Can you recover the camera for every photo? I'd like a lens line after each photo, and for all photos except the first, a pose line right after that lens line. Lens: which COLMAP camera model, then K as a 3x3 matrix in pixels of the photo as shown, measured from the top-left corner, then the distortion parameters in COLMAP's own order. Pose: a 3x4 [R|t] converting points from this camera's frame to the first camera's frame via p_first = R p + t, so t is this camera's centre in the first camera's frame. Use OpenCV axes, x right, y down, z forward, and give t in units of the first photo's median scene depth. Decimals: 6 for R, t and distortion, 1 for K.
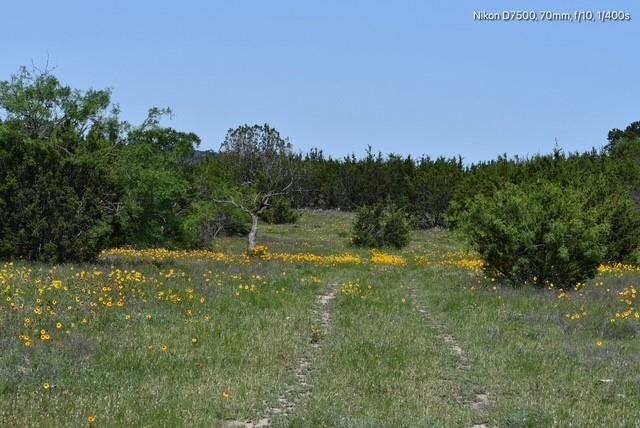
lens RADIAL K [[2594.0, 0, 320.0], [0, 2594.0, 213.2], [0, 0, 1]] dist [0.188992, 0.000000]
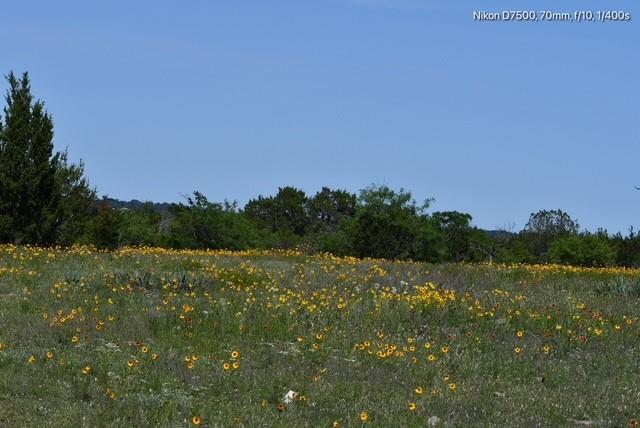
lens RADIAL K [[2594.0, 0, 320.0], [0, 2594.0, 214.2], [0, 0, 1]] dist [0.188992, 0.000000]
pose [[0.990431, 0.006380, -0.137858, 0.098301], [-0.010867, 0.999434, -0.031826, 0.028238], [0.137577, 0.033019, 0.989941, -0.805342]]
